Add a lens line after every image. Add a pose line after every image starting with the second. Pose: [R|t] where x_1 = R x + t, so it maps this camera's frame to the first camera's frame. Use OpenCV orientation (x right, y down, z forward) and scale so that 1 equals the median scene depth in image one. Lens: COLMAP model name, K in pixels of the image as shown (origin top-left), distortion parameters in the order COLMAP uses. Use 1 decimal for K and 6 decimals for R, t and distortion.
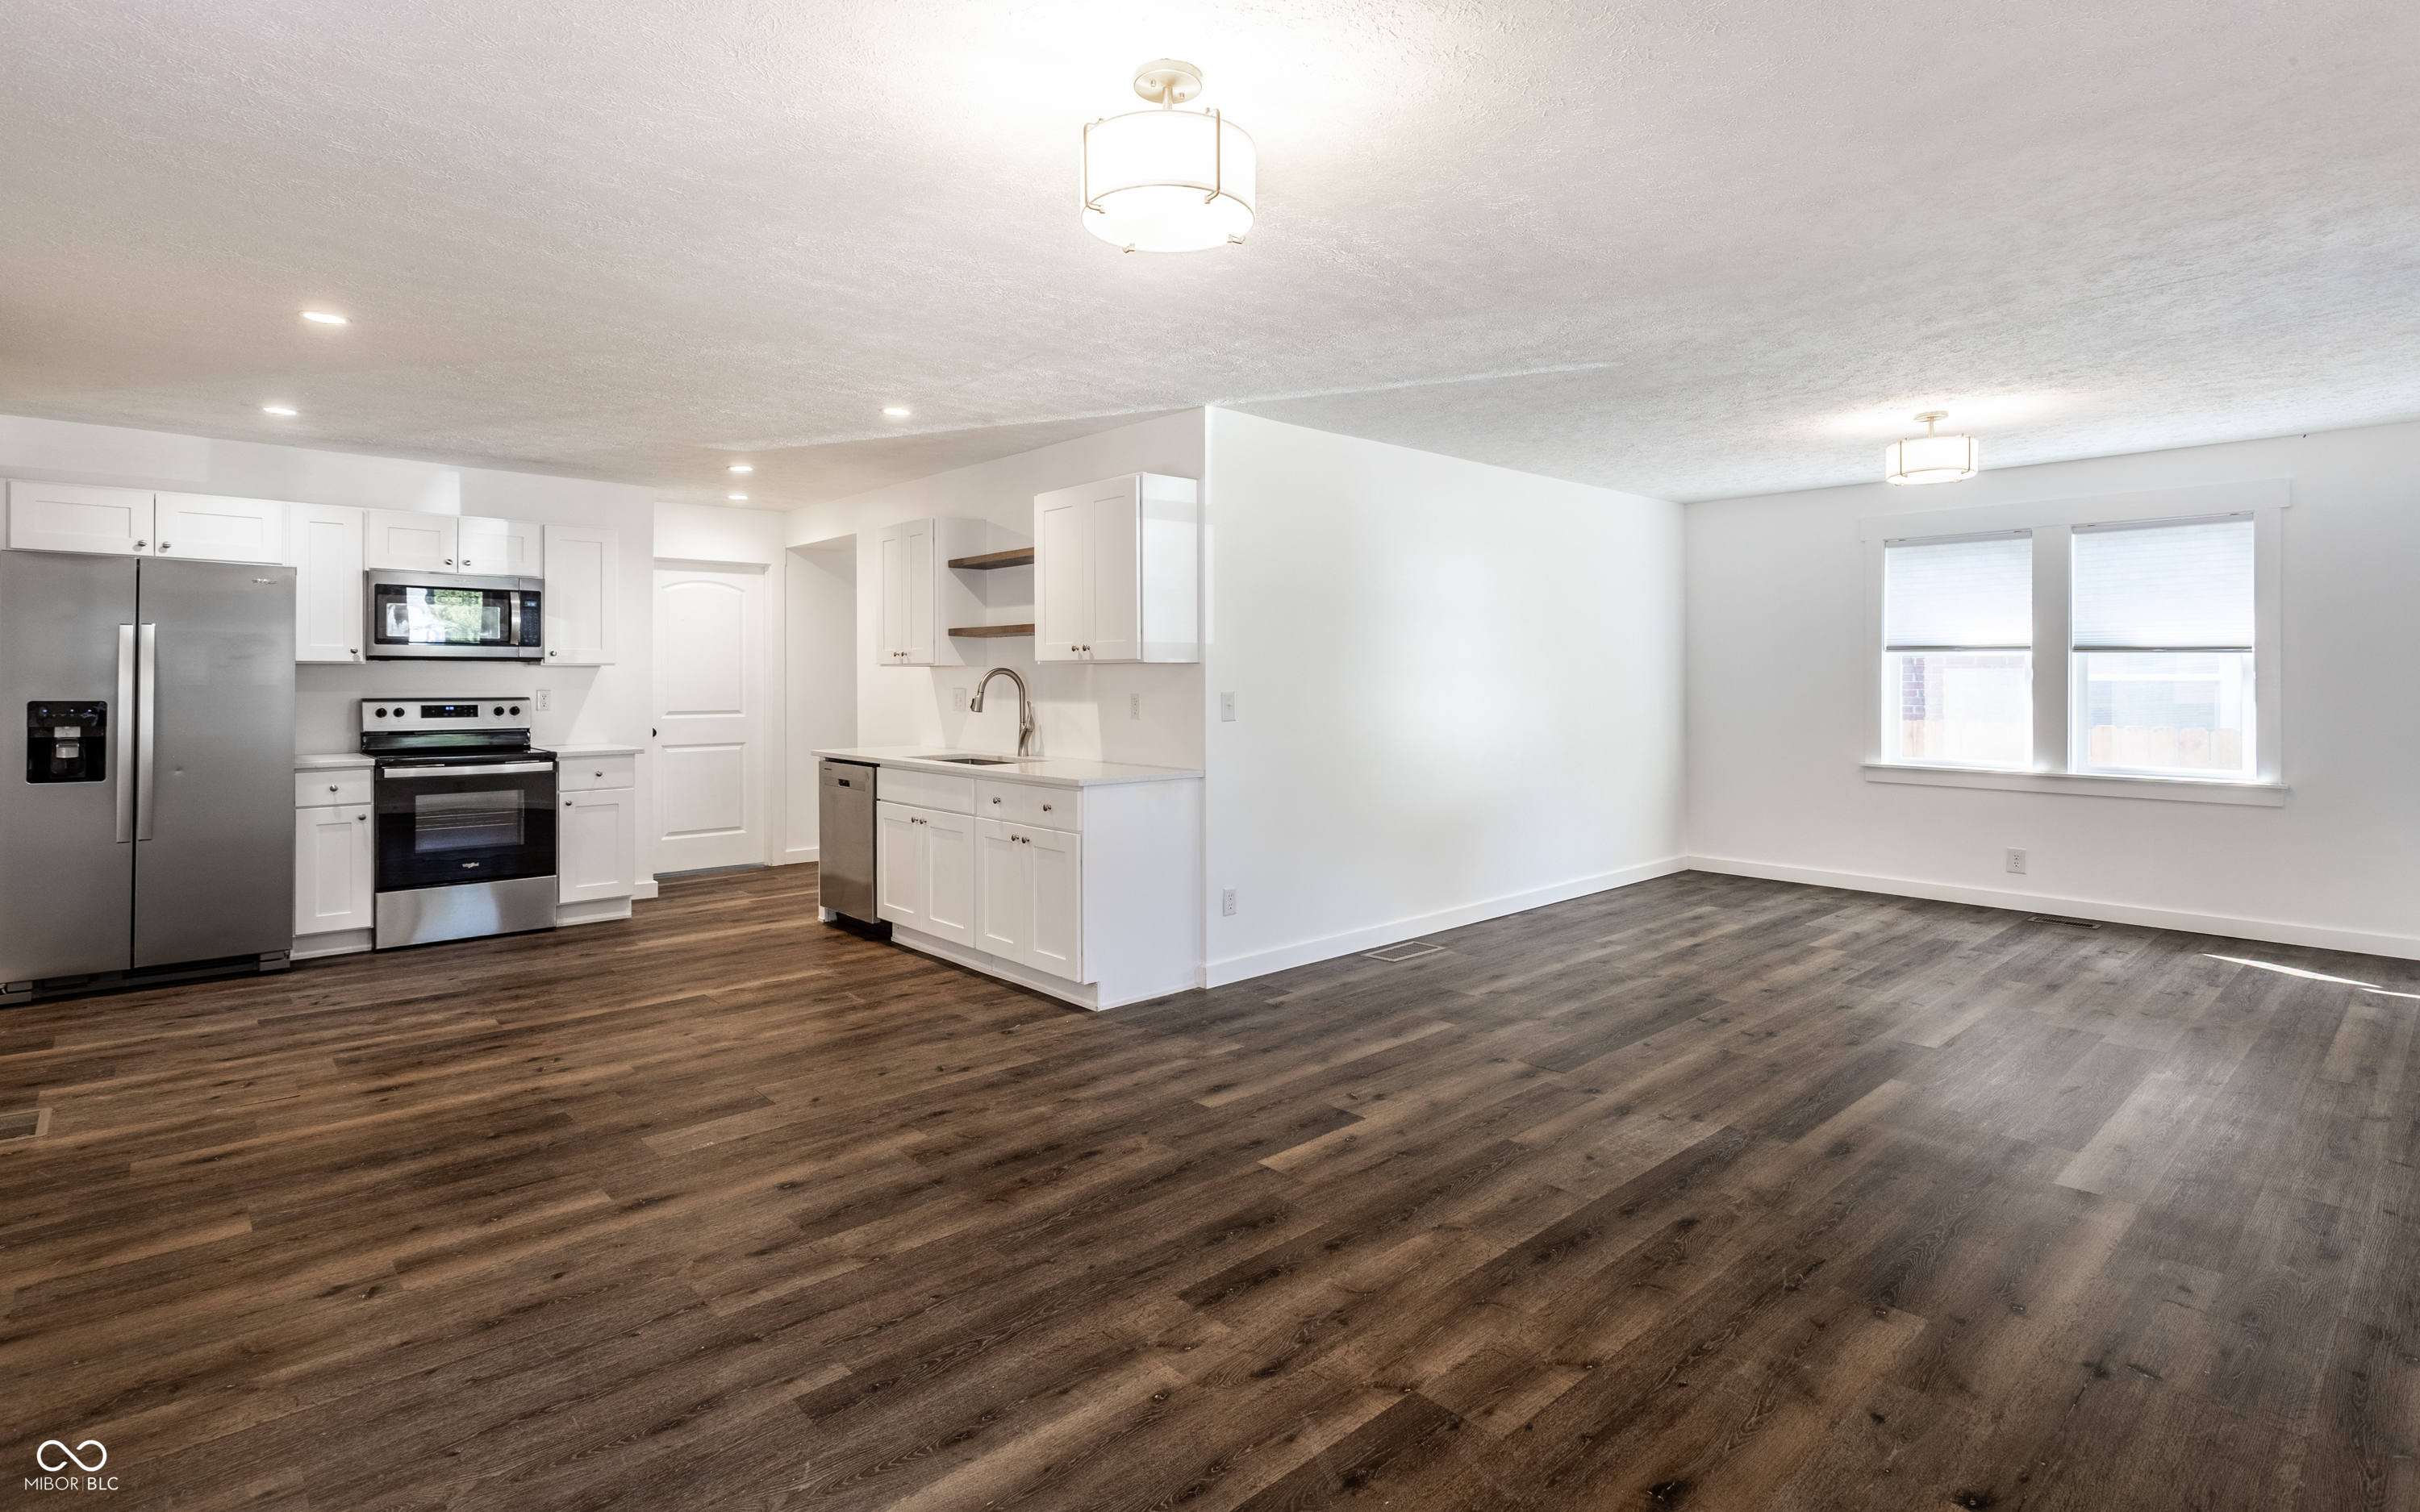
lens RADIAL K [[1171.9, 0, 1197.7], [0, 1171.9, 677.7], [0, 0, 1]] dist [-0.000585, 0.000488]
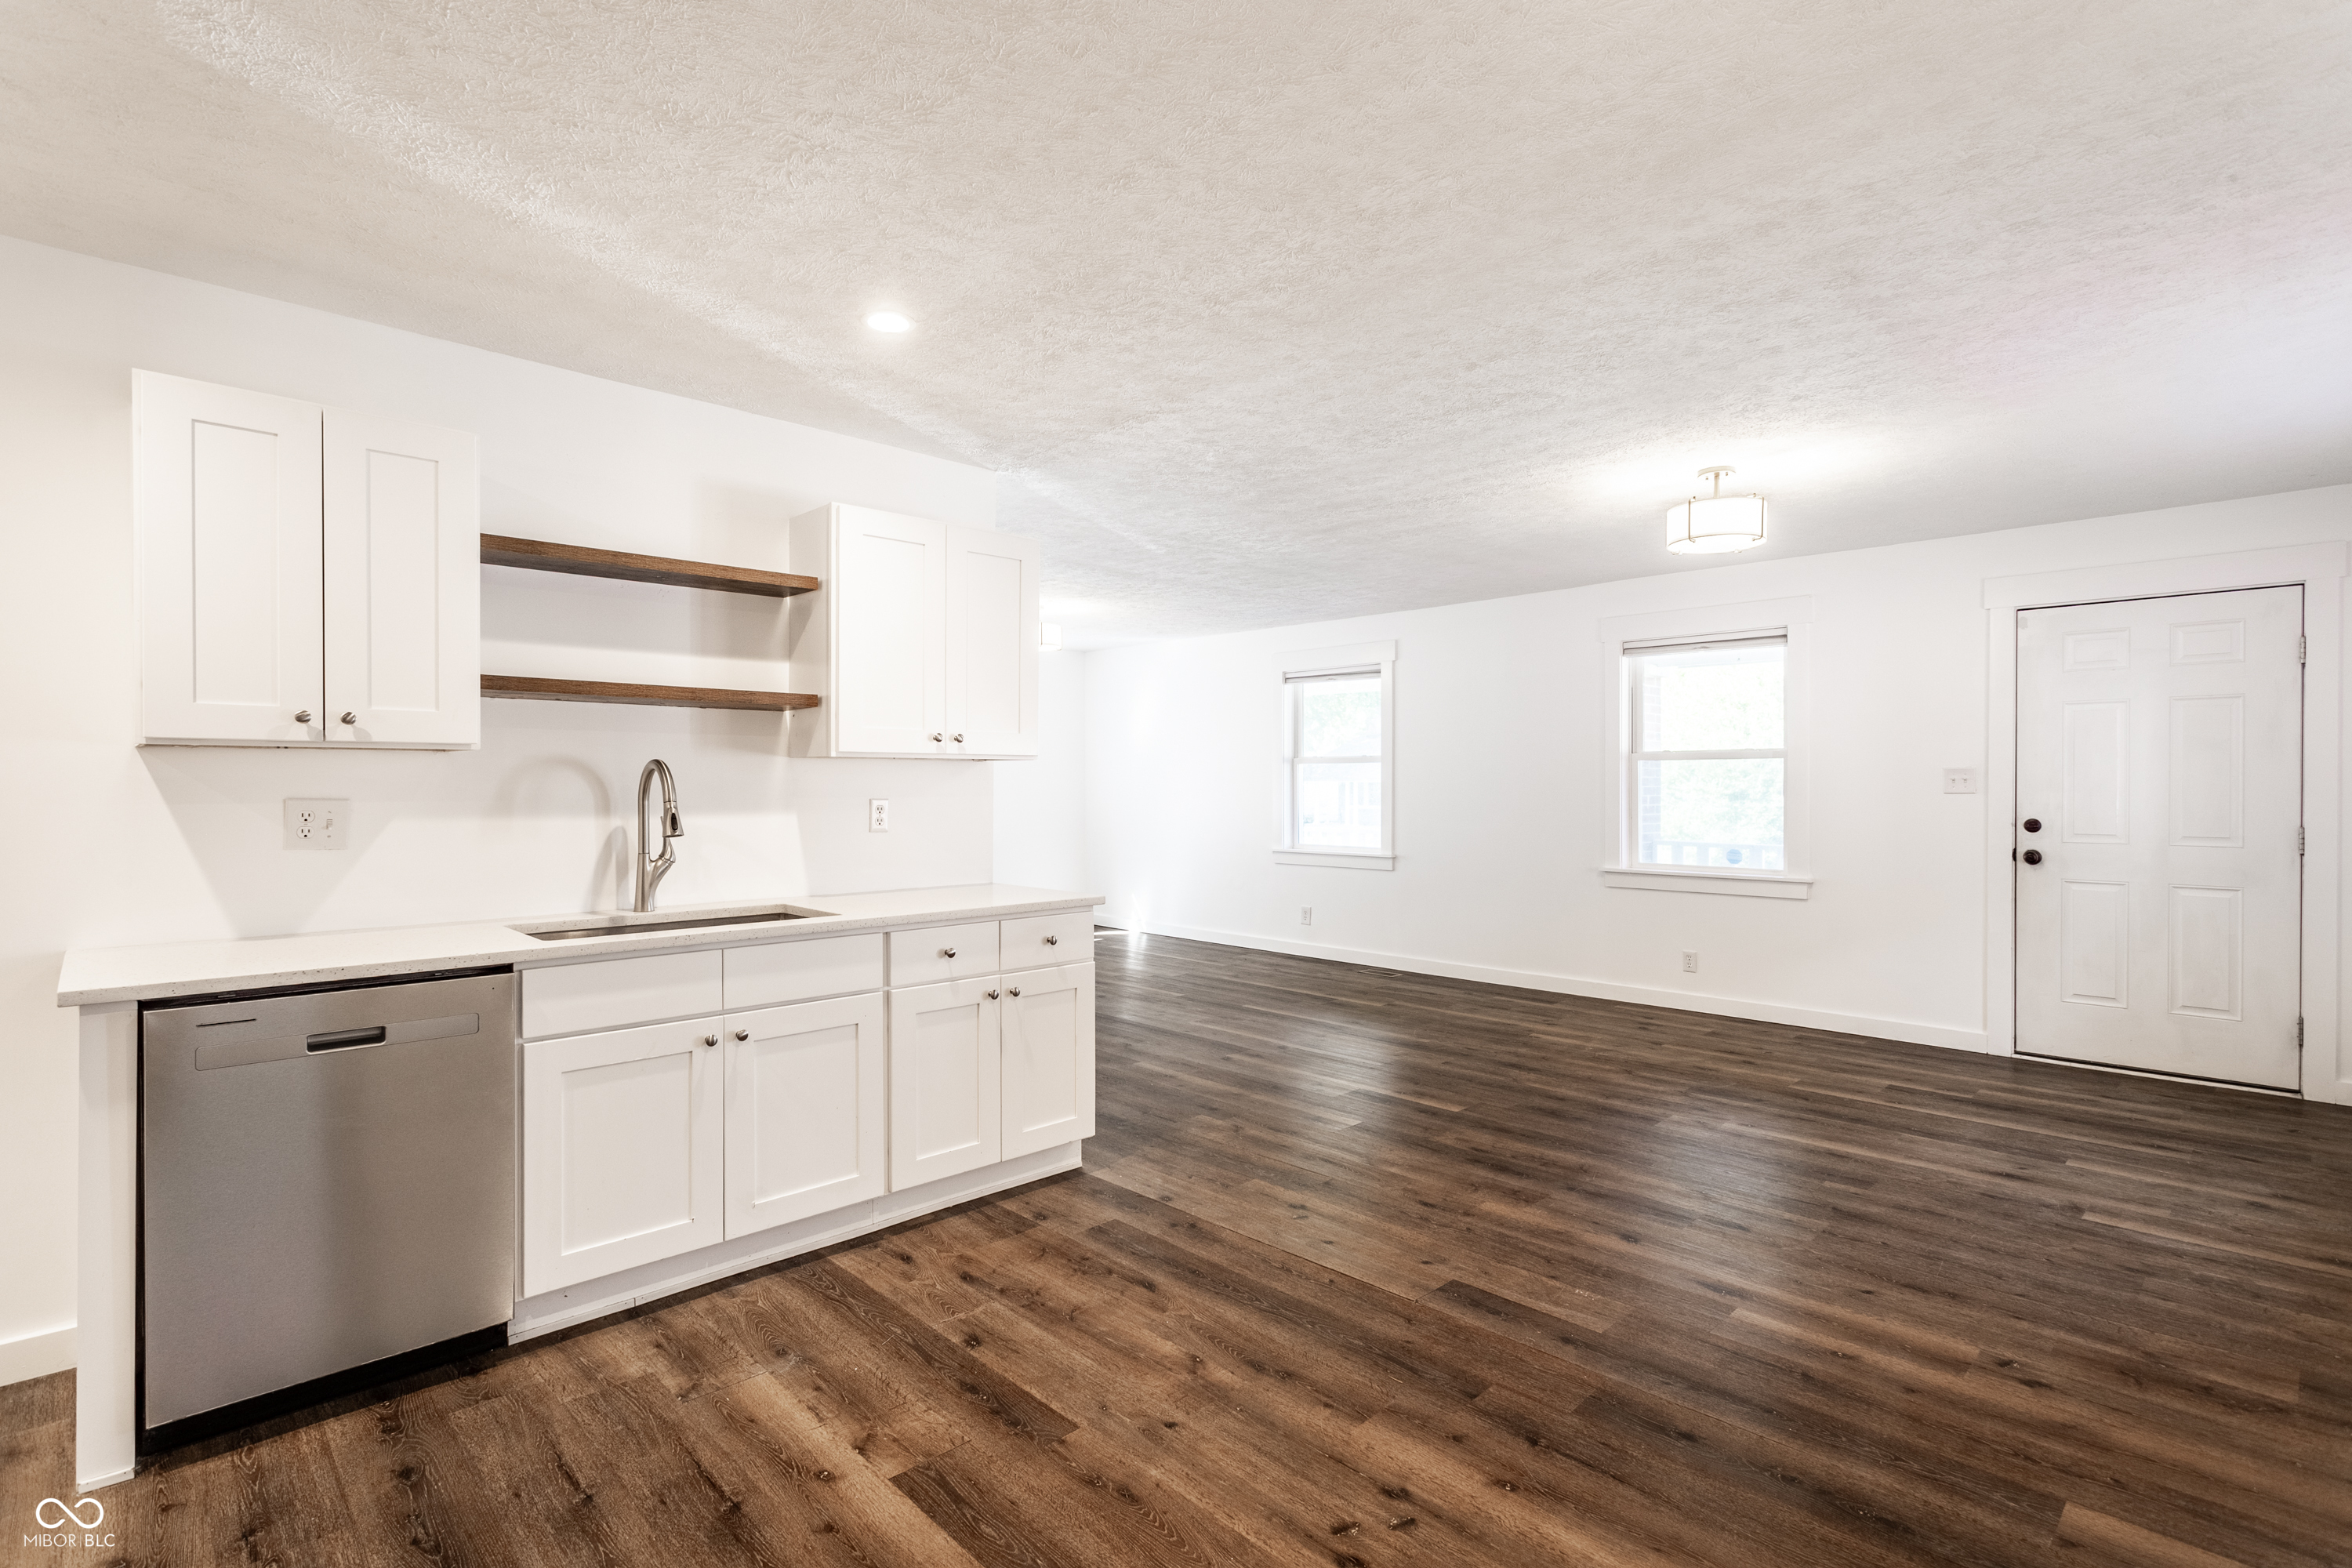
lens RADIAL K [[1117.3, 0, 1176.0], [0, 1117.3, 784.0], [0, 0, 1]] dist [0.001243, -0.000180]
pose [[-0.039631, -0.000506, 0.999214, -0.740855], [0.001513, 0.999999, 0.000567, 0.004031], [-0.999213, 0.001534, -0.039631, 0.788909]]
